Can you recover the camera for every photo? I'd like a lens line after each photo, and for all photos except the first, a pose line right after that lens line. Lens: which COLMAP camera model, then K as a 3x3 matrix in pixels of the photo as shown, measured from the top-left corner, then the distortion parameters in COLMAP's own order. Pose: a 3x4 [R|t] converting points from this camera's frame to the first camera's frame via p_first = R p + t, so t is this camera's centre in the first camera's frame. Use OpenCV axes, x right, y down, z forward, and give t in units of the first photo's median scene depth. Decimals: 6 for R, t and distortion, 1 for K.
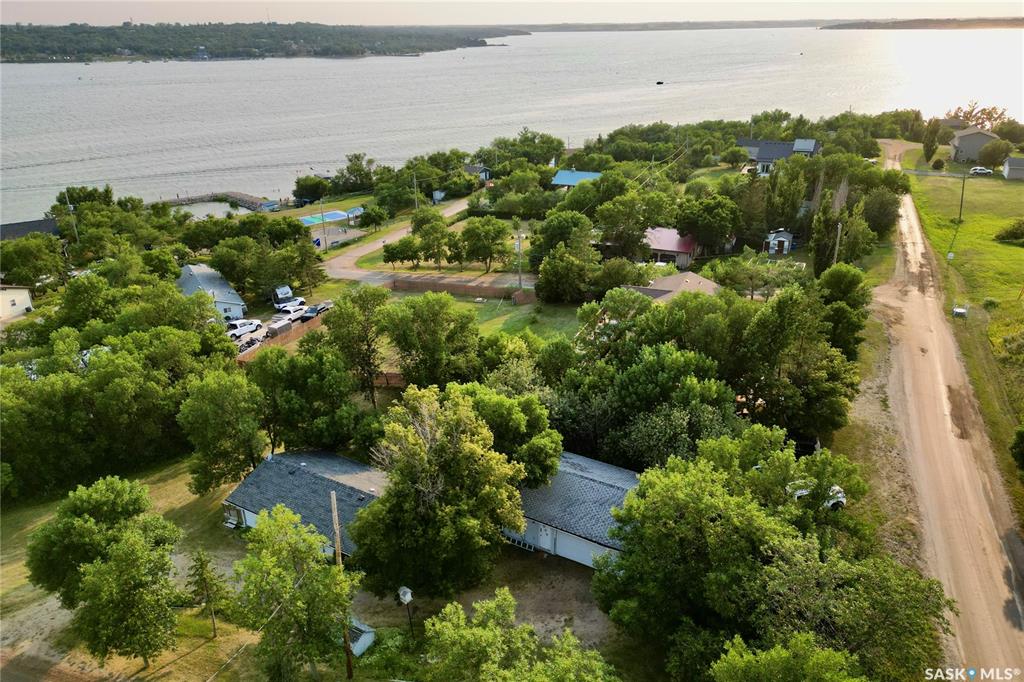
lens RADIAL K [[716.8, 0, 512.0], [0, 716.8, 341.0], [0, 0, 1]] dist [0.066433, -0.071211]
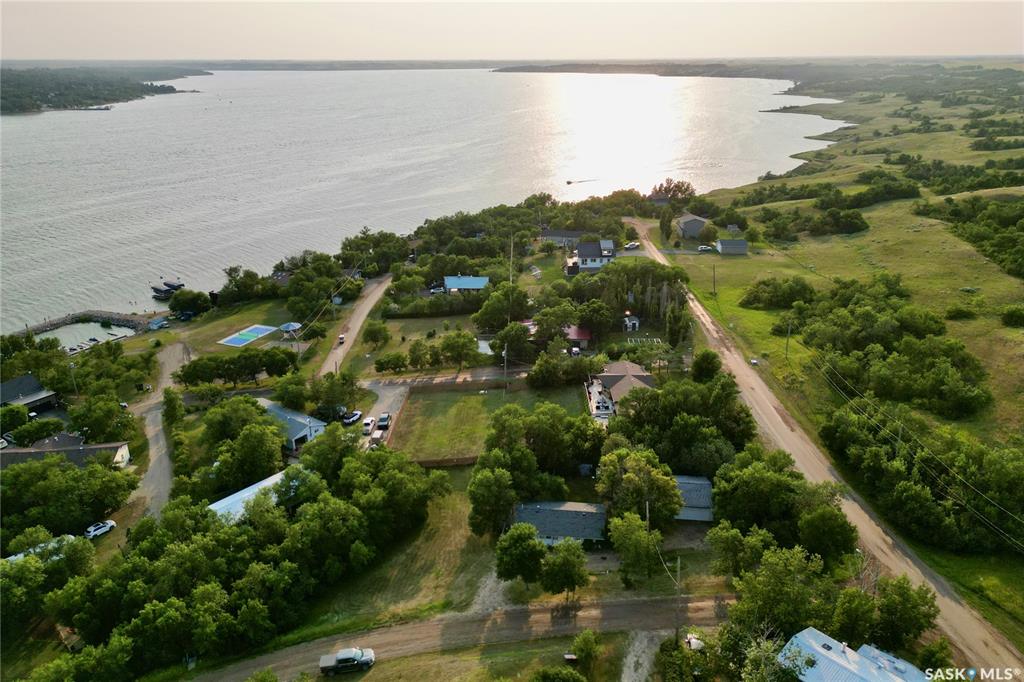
lens RADIAL K [[731.1, 0, 515.0], [0, 731.1, 321.2], [0, 0, 1]] dist [0.061541, -0.072653]
pose [[0.917581, -0.125656, 0.377168, -0.508387], [0.151962, 0.987549, -0.040688, -0.124724], [-0.367359, 0.094650, 0.925251, -0.422253]]
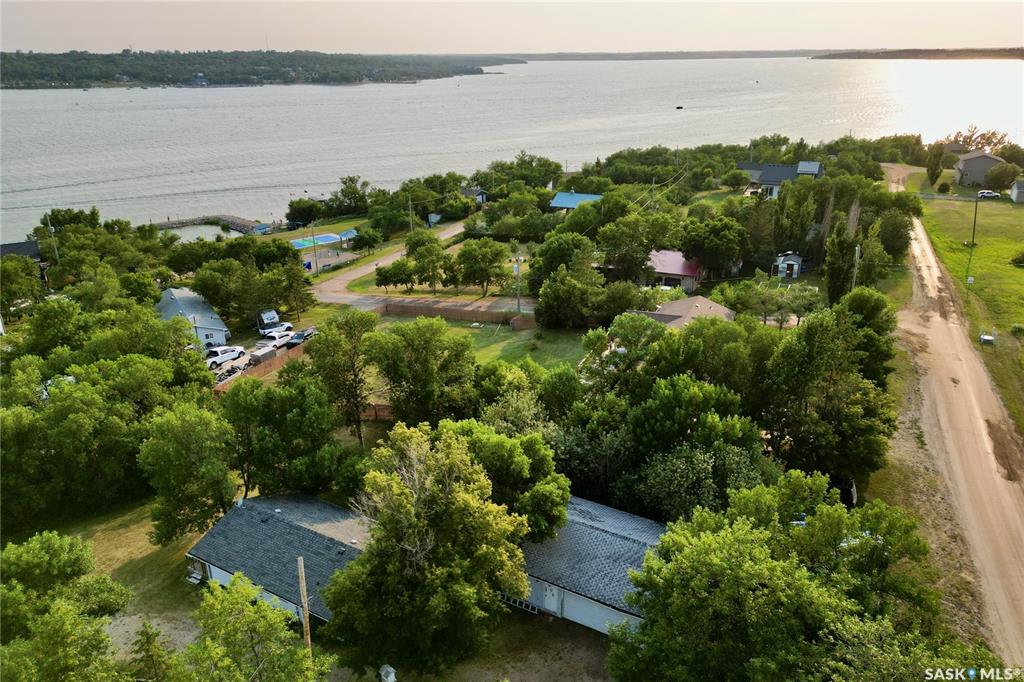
lens RADIAL K [[716.8, 0, 512.0], [0, 716.8, 341.0], [0, 0, 1]] dist [0.066433, -0.071211]
pose [[0.999986, 0.000670, 0.005273, -0.002523], [-0.000490, 0.999417, -0.034130, -0.003966], [-0.005292, 0.034127, 0.999403, 0.049064]]
